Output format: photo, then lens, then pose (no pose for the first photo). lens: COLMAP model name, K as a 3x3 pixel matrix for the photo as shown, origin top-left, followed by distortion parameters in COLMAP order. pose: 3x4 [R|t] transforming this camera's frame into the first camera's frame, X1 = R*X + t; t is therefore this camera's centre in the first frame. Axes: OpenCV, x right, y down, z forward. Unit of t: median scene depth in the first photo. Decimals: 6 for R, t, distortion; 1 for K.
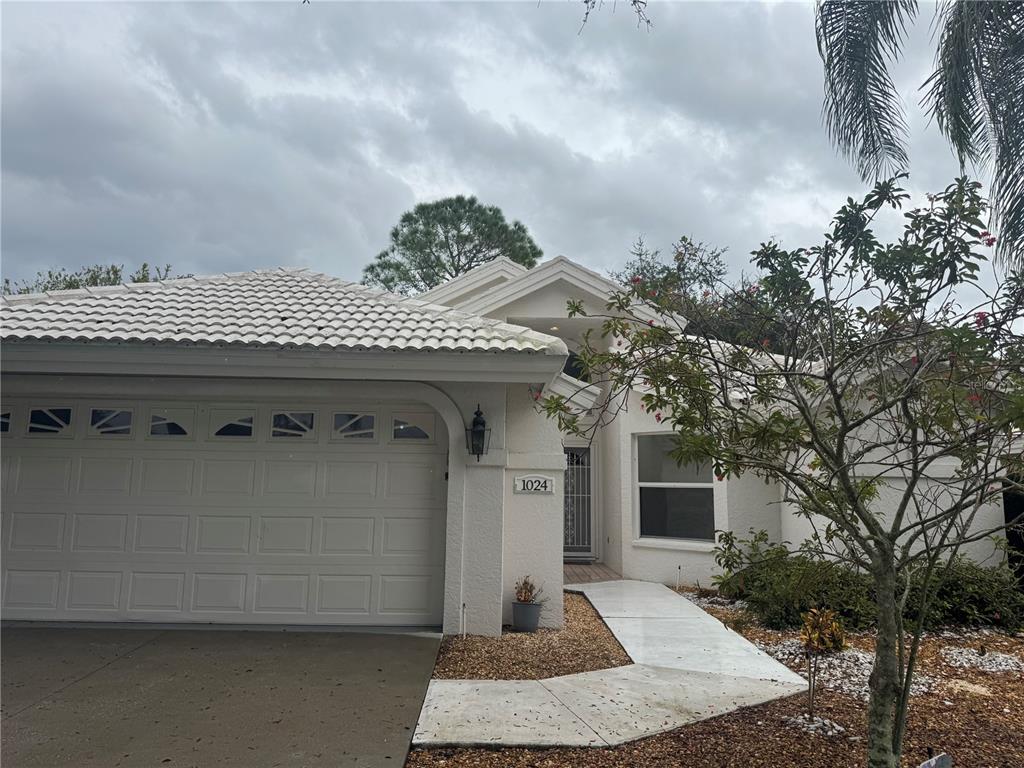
lens RADIAL K [[709.7, 0, 516.3], [0, 709.7, 386.7], [0, 0, 1]] dist [0.129728, -0.216506]
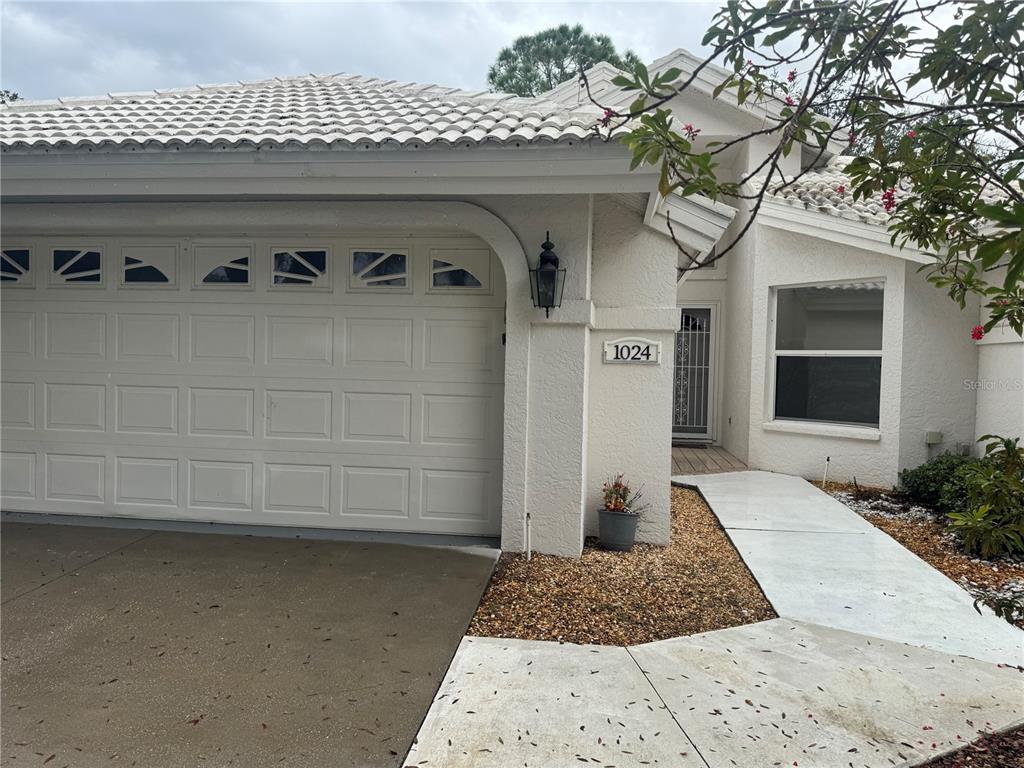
lens RADIAL K [[709.7, 0, 516.3], [0, 709.7, 386.7], [0, 0, 1]] dist [0.129728, -0.216506]
pose [[0.988182, 0.011002, -0.152891, 0.021087], [0.016600, 0.983875, 0.178088, 0.045738], [0.152385, -0.178521, 0.972064, 0.298639]]
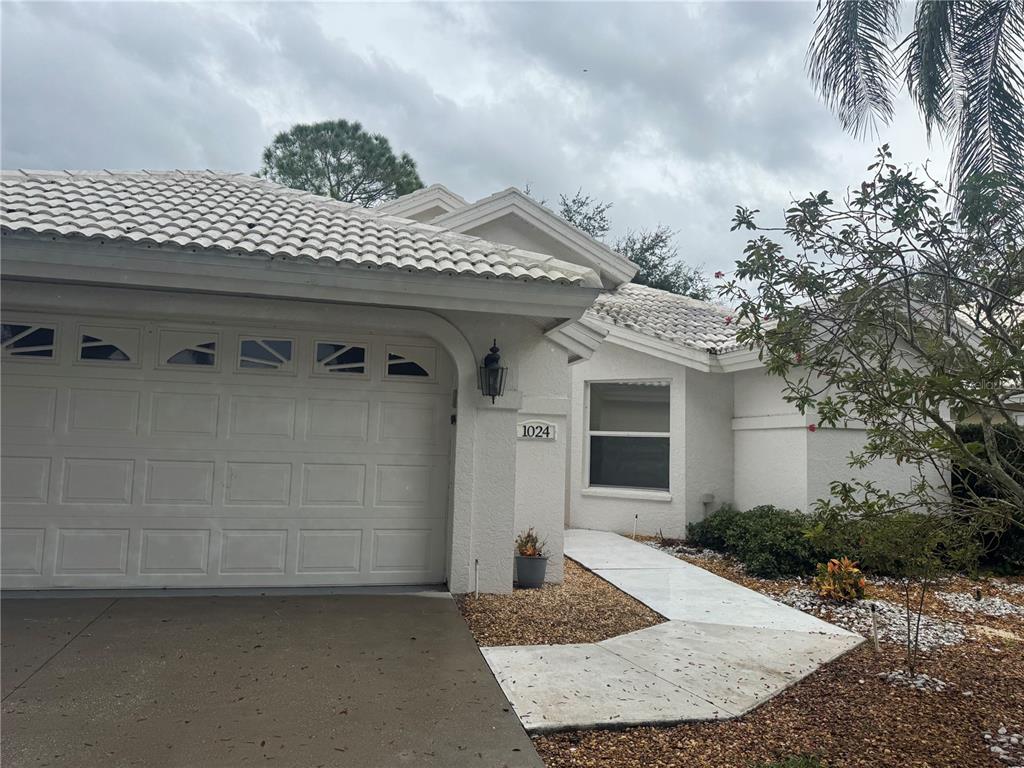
lens RADIAL K [[709.7, 0, 516.3], [0, 709.7, 386.7], [0, 0, 1]] dist [0.129728, -0.216506]
pose [[0.978908, 0.030704, 0.201982, -0.193988], [-0.044800, 0.996840, 0.065591, 0.023075], [-0.199330, -0.073256, 0.977190, 0.119174]]
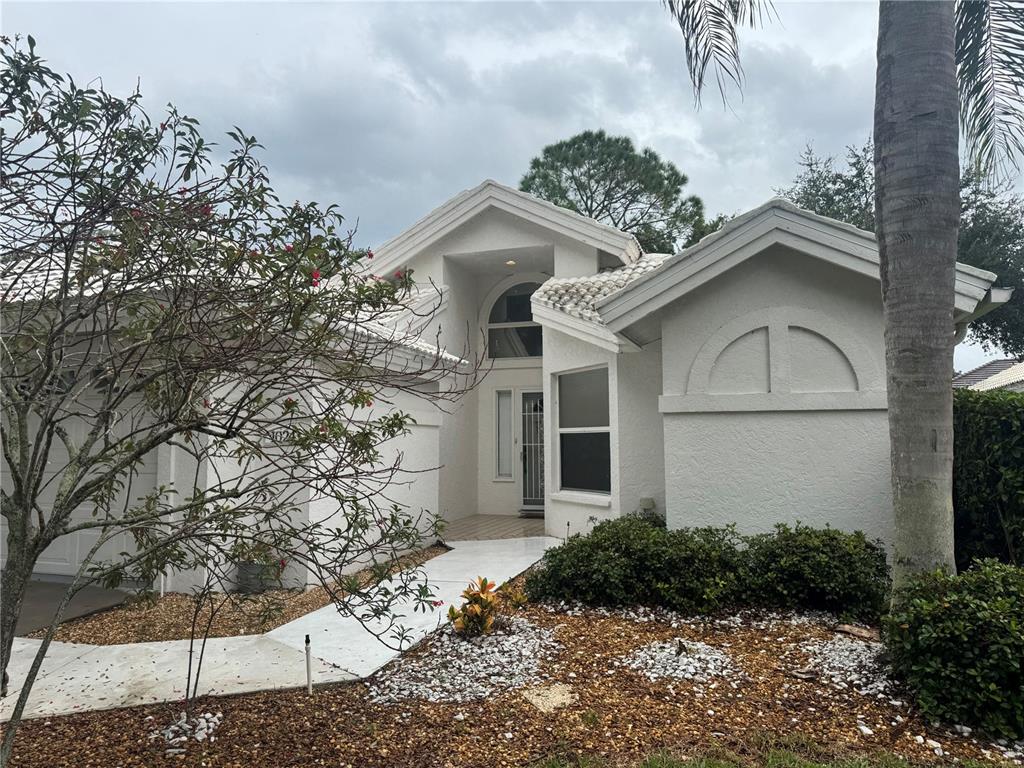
lens RADIAL K [[716.2, 0, 512.0], [0, 716.2, 384.0], [0, 0, 1]] dist [-0.006123, -0.003352]
pose [[0.942880, -0.051794, -0.329082, 0.637521], [0.073696, 0.995795, 0.054423, 0.042861], [0.324880, -0.075566, 0.942732, 0.244199]]
